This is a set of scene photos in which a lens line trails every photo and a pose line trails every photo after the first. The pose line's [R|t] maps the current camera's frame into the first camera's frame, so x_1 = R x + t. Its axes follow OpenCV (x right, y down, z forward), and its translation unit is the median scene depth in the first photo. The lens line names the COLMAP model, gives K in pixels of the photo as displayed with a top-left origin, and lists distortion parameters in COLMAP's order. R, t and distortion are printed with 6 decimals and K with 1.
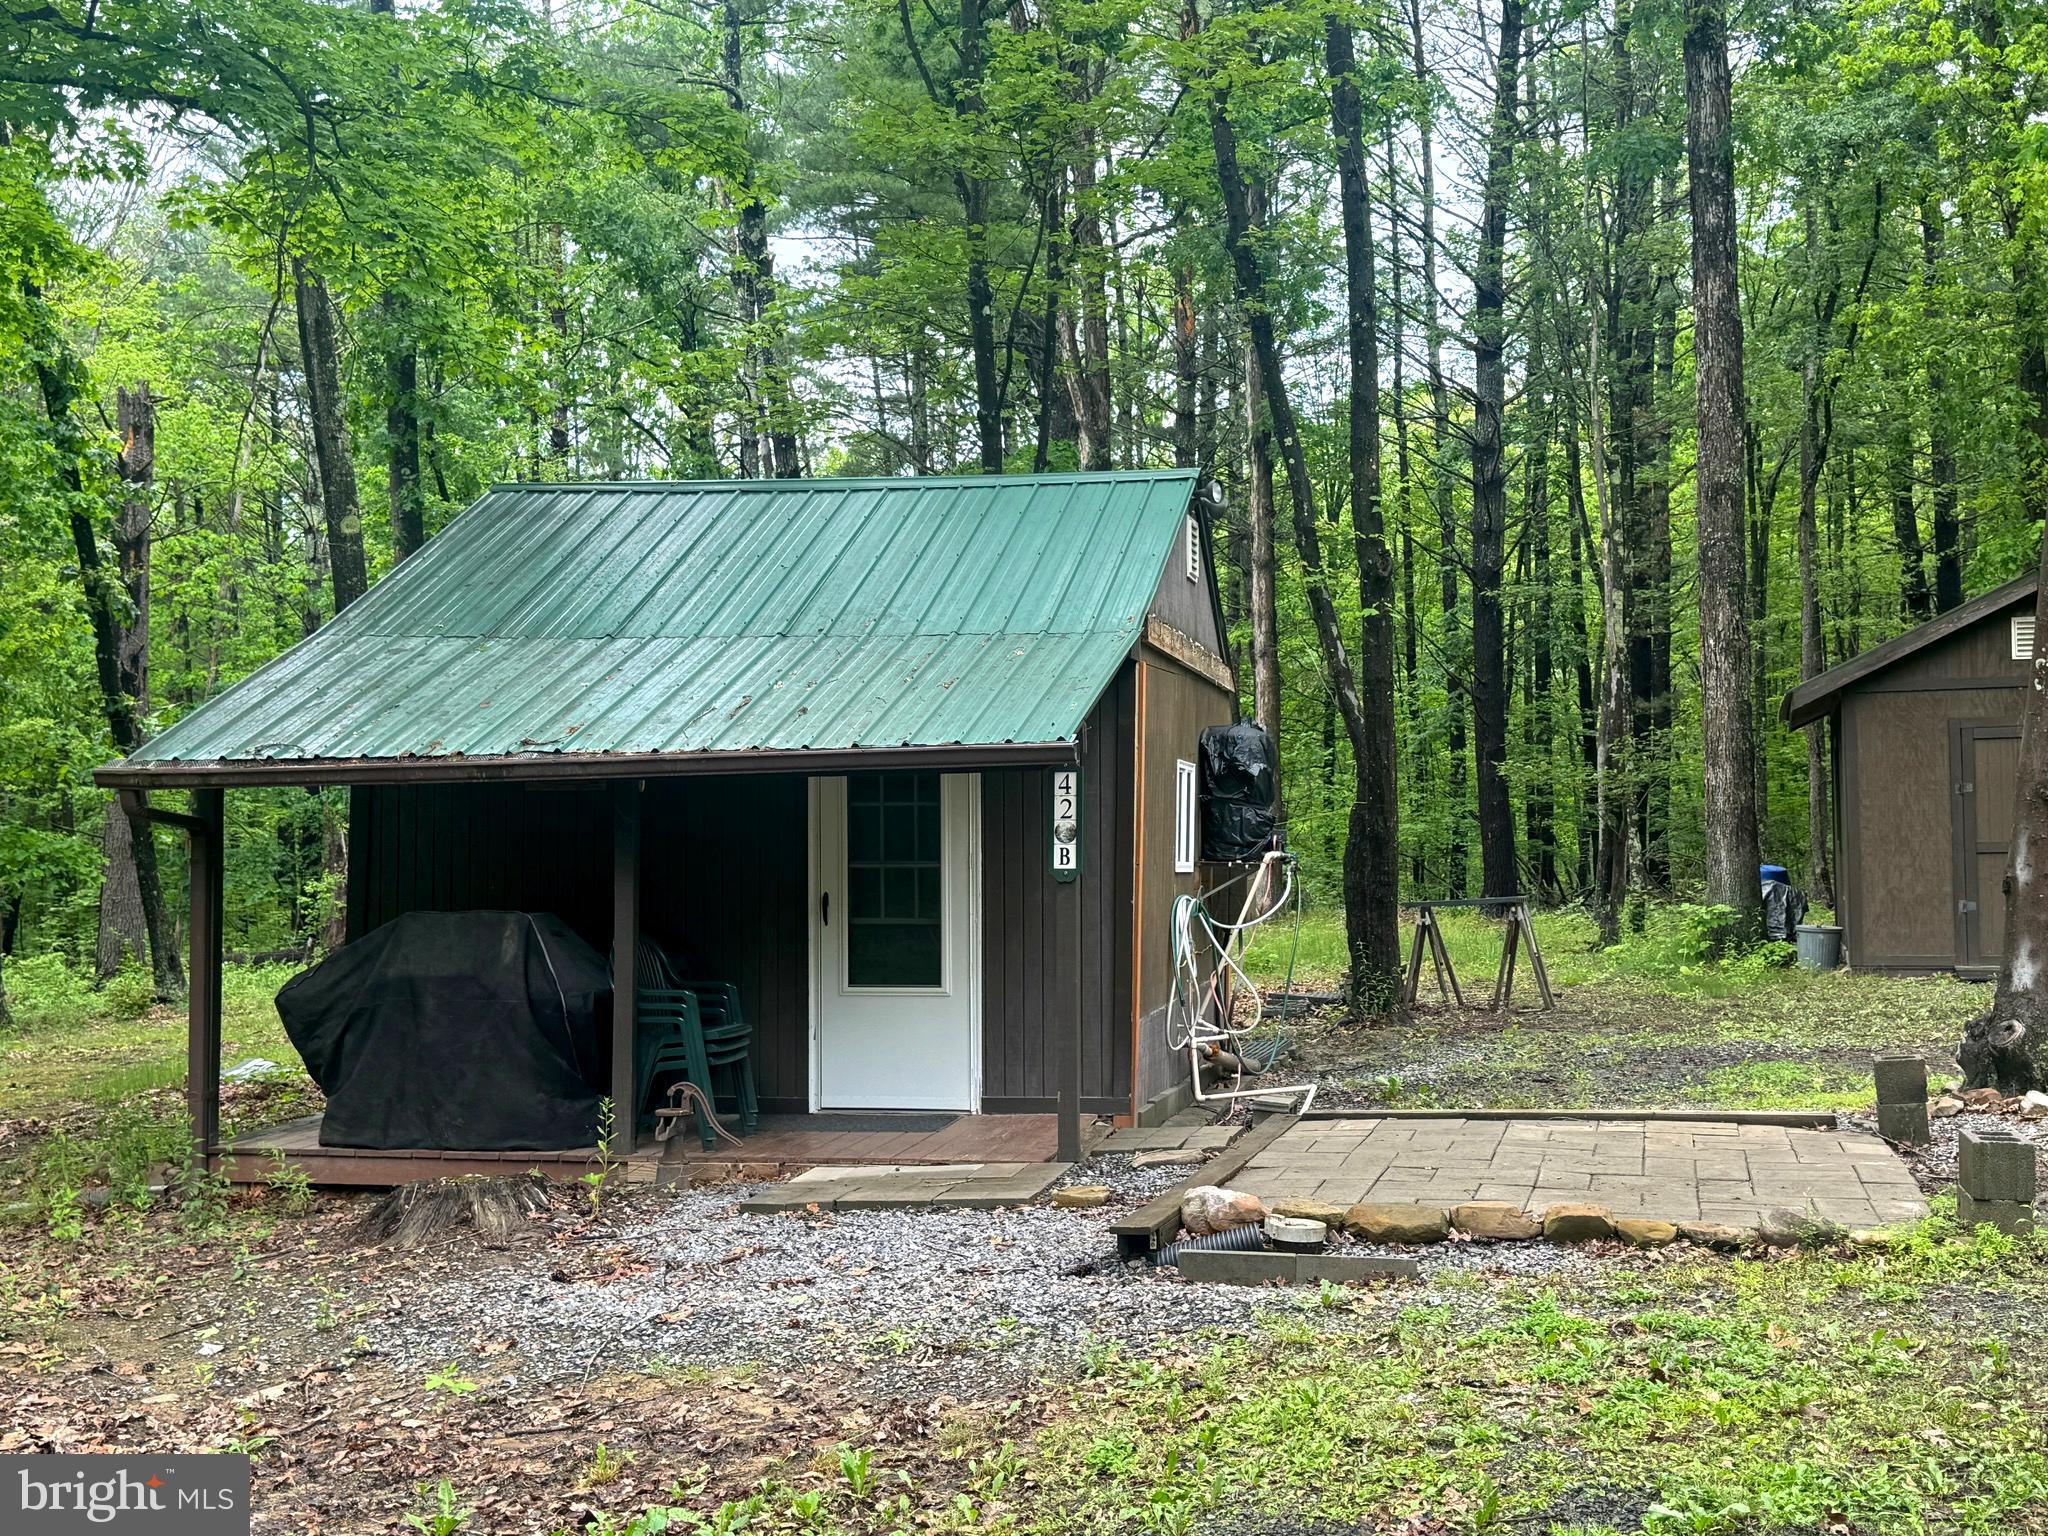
lens RADIAL K [[2358.7, 0, 1022.7], [0, 2358.7, 731.0], [0, 0, 1]] dist [0.090098, 0.004598]
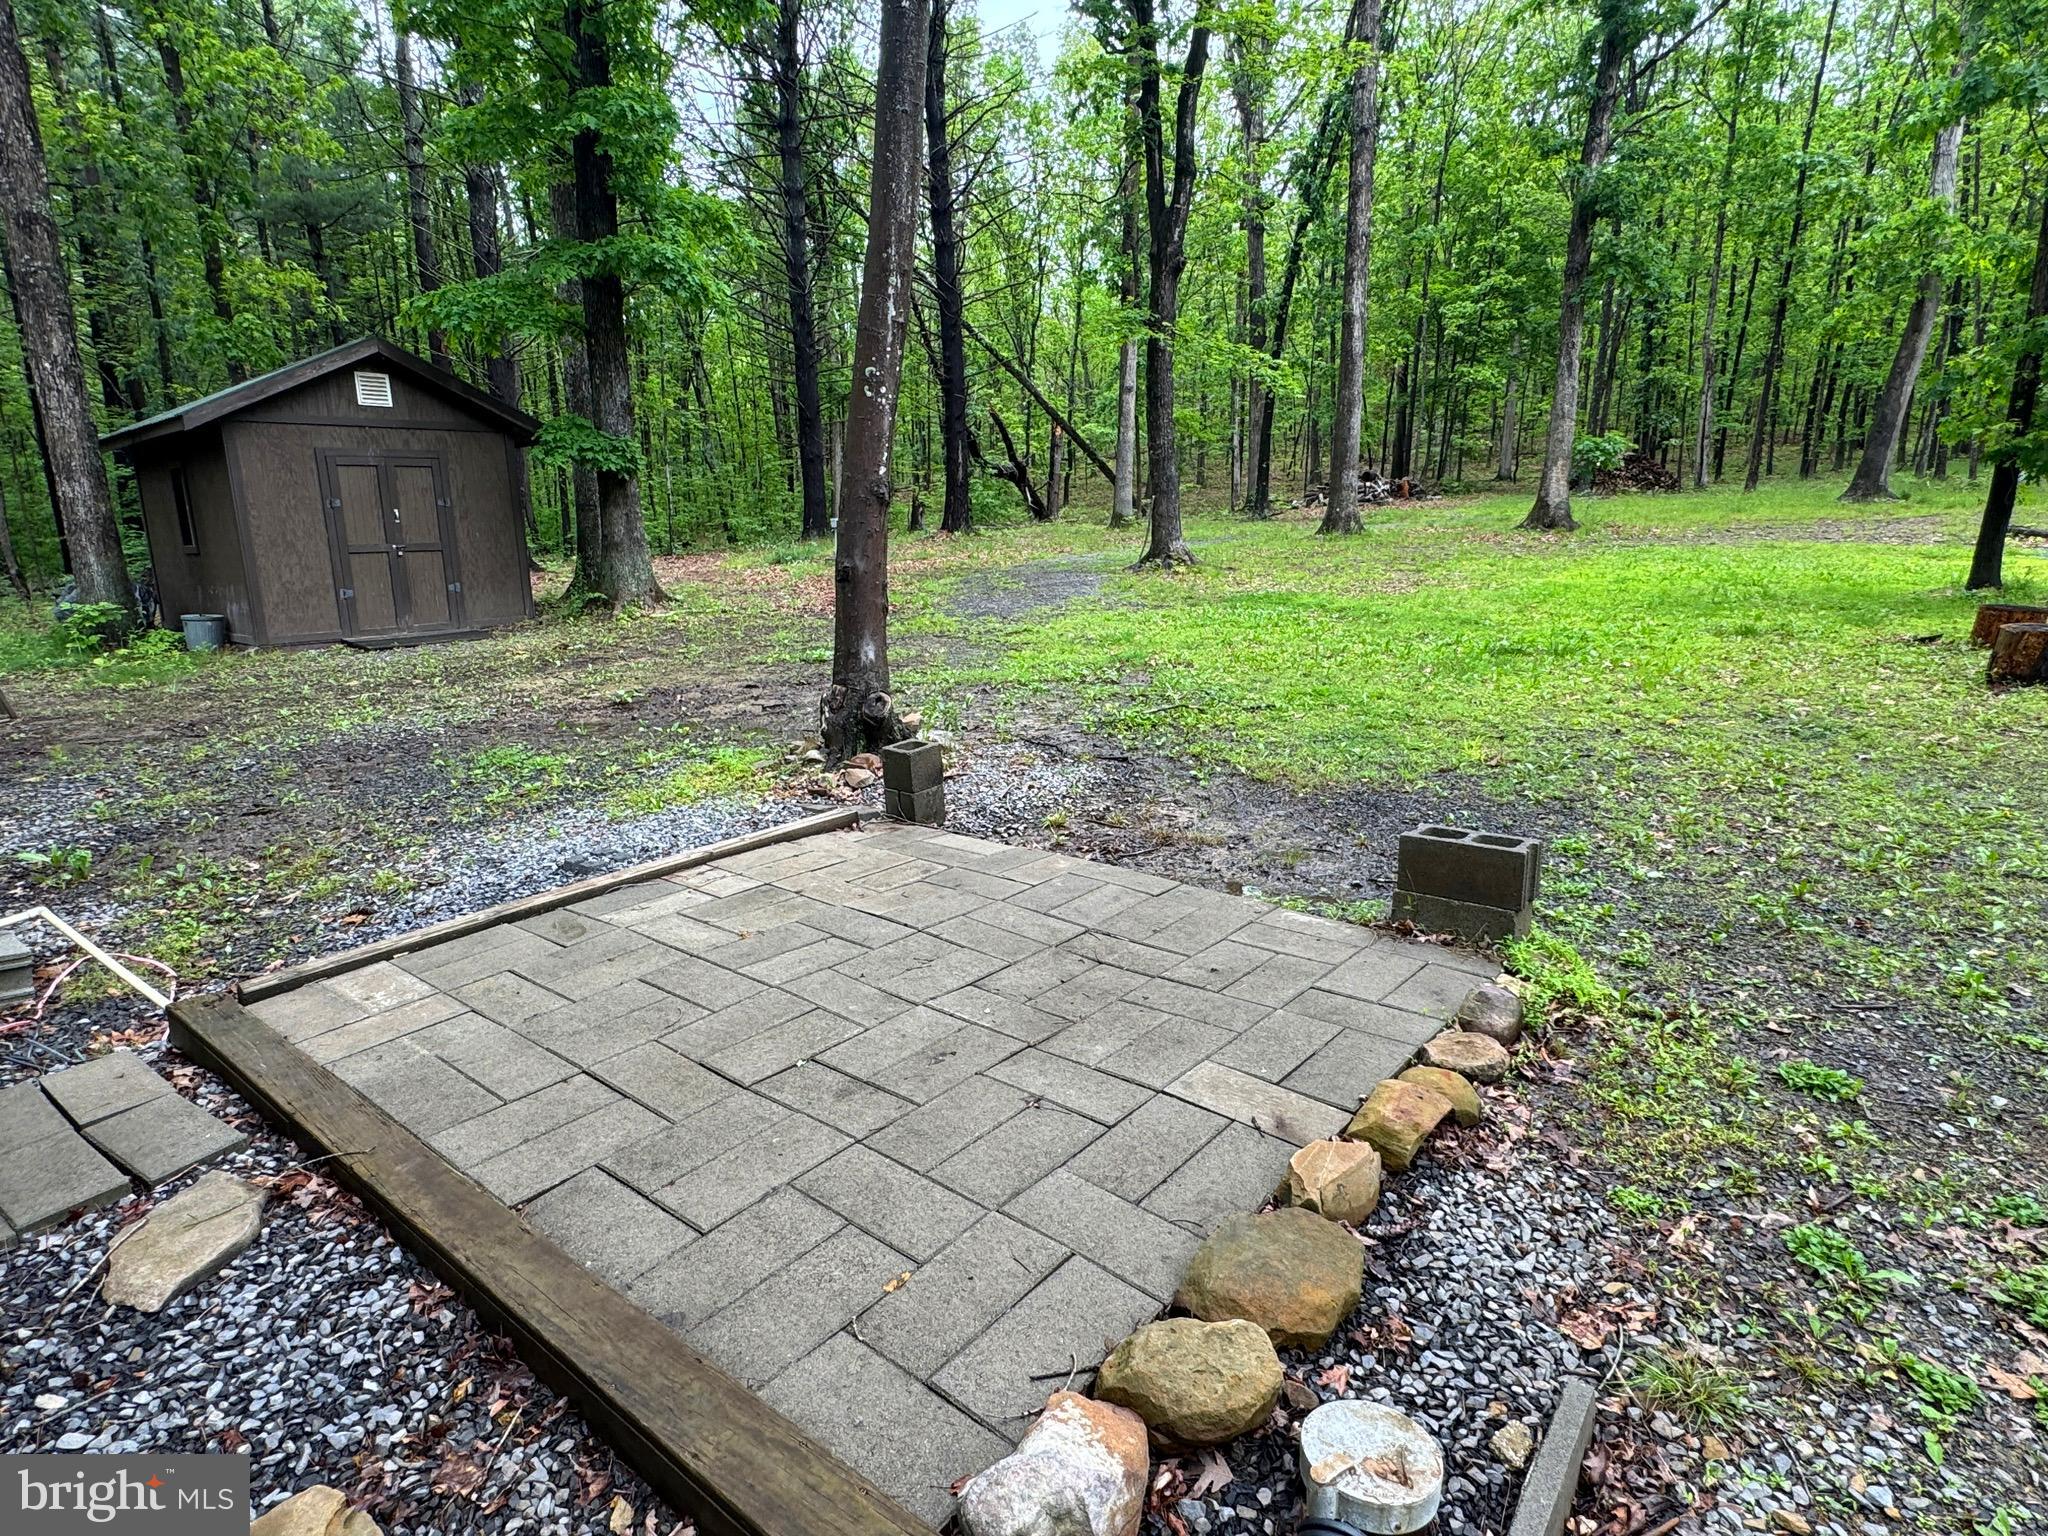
lens RADIAL K [[1103.6, 0, 1024.0], [0, 1103.6, 768.0], [0, 0, 1]] dist [-0.001705, -0.002161]
pose [[0.424186, -0.187198, 0.886015, -0.021043], [-0.033283, 0.974517, 0.221831, 0.036071], [-0.904963, -0.123587, 0.407146, 0.753396]]
